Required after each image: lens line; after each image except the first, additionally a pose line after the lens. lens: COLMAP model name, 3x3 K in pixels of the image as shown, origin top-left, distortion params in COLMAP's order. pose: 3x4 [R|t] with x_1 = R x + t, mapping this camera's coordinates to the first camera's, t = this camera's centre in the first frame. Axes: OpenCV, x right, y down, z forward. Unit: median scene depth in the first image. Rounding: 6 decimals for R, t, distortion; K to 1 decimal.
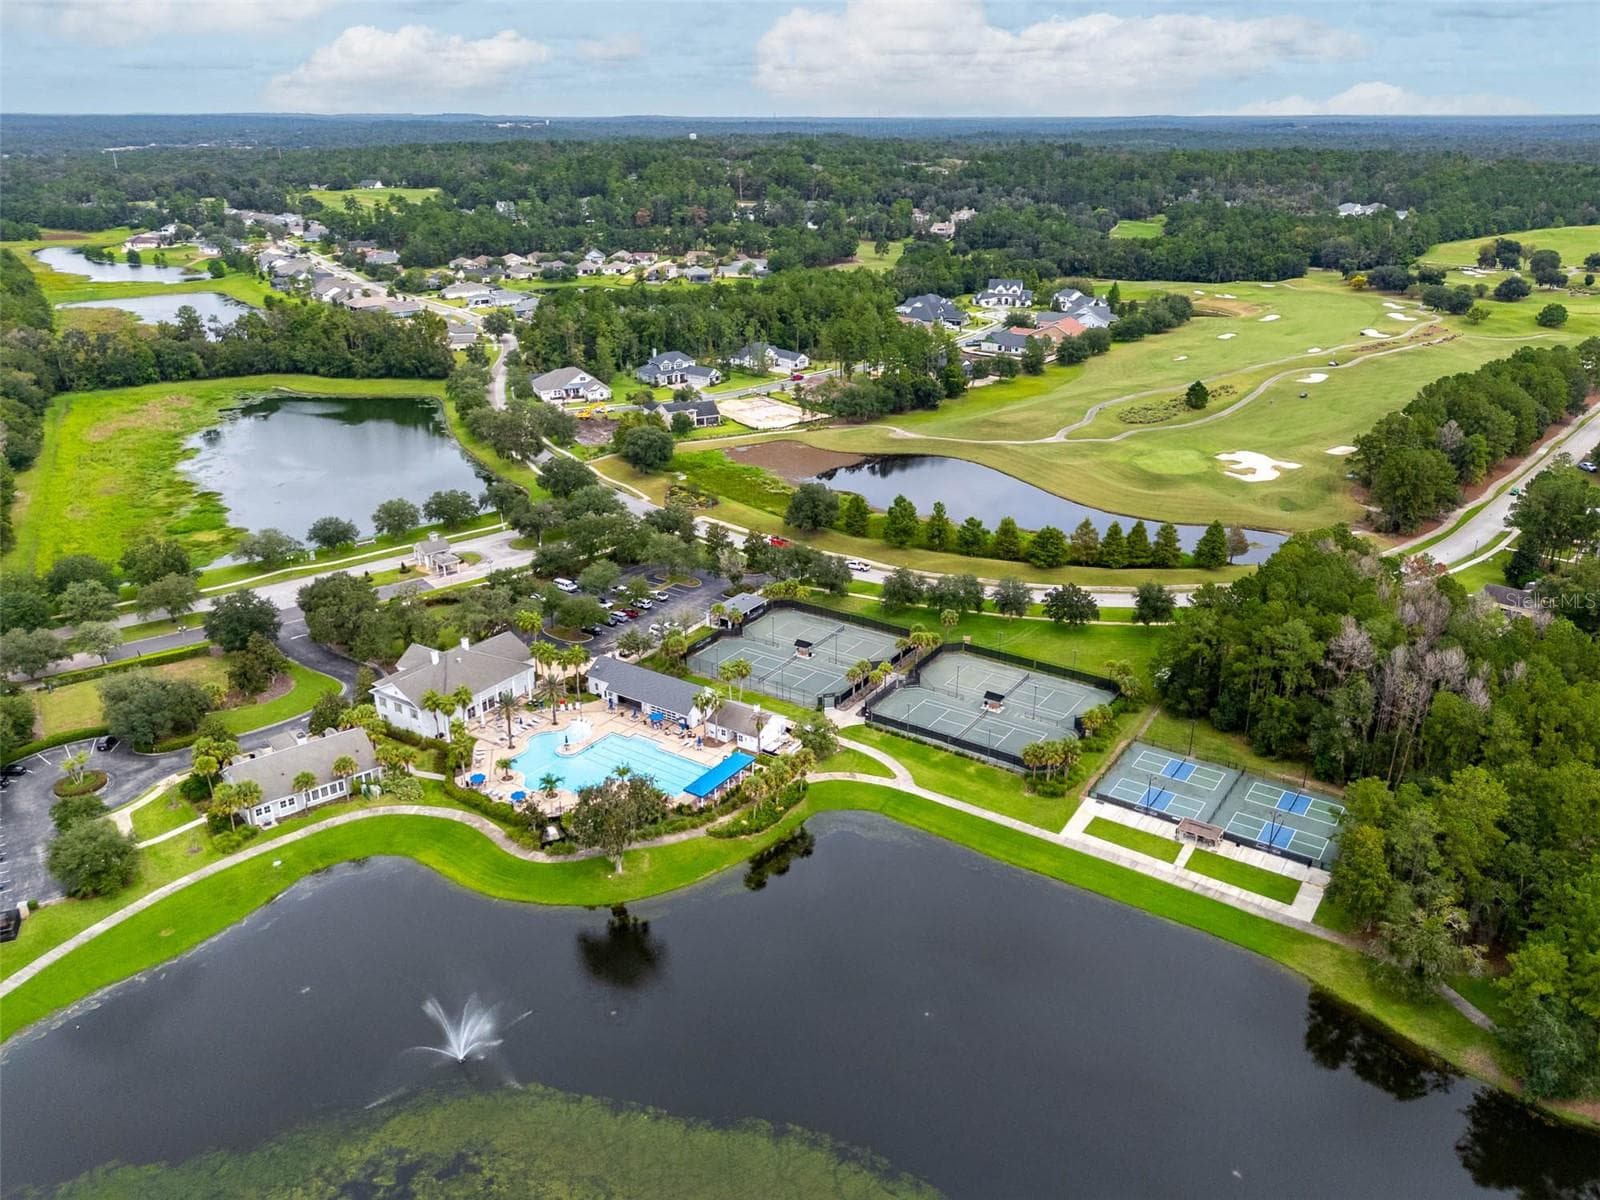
lens RADIAL K [[1183.2, 0, 800.0], [0, 1183.2, 600.0], [0, 0, 1]] dist [0.063337, -0.065845]
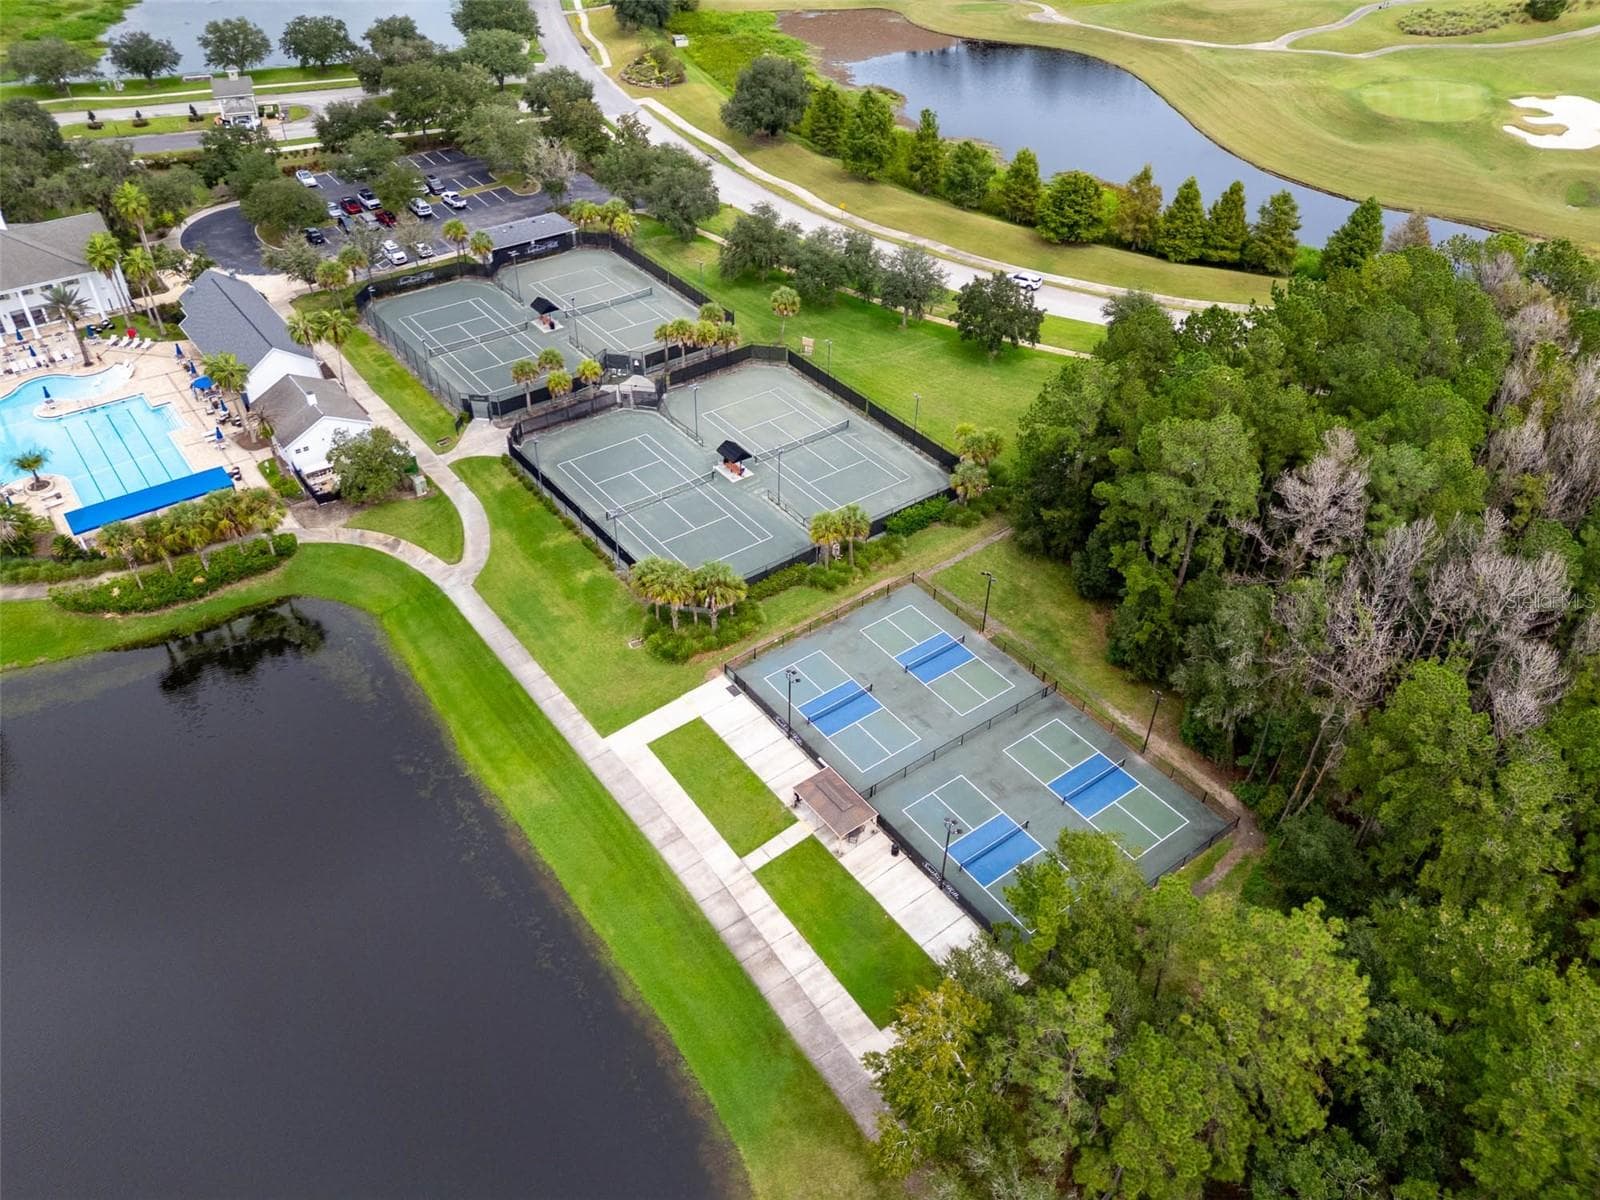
lens RADIAL K [[1183.2, 0, 800.0], [0, 1183.2, 600.0], [0, 0, 1]] dist [0.063337, -0.065845]
pose [[0.946730, 0.217589, -0.237395, 0.291732], [-0.139159, 0.941238, 0.307744, -0.027467], [0.290407, -0.258315, 0.921378, 0.385364]]
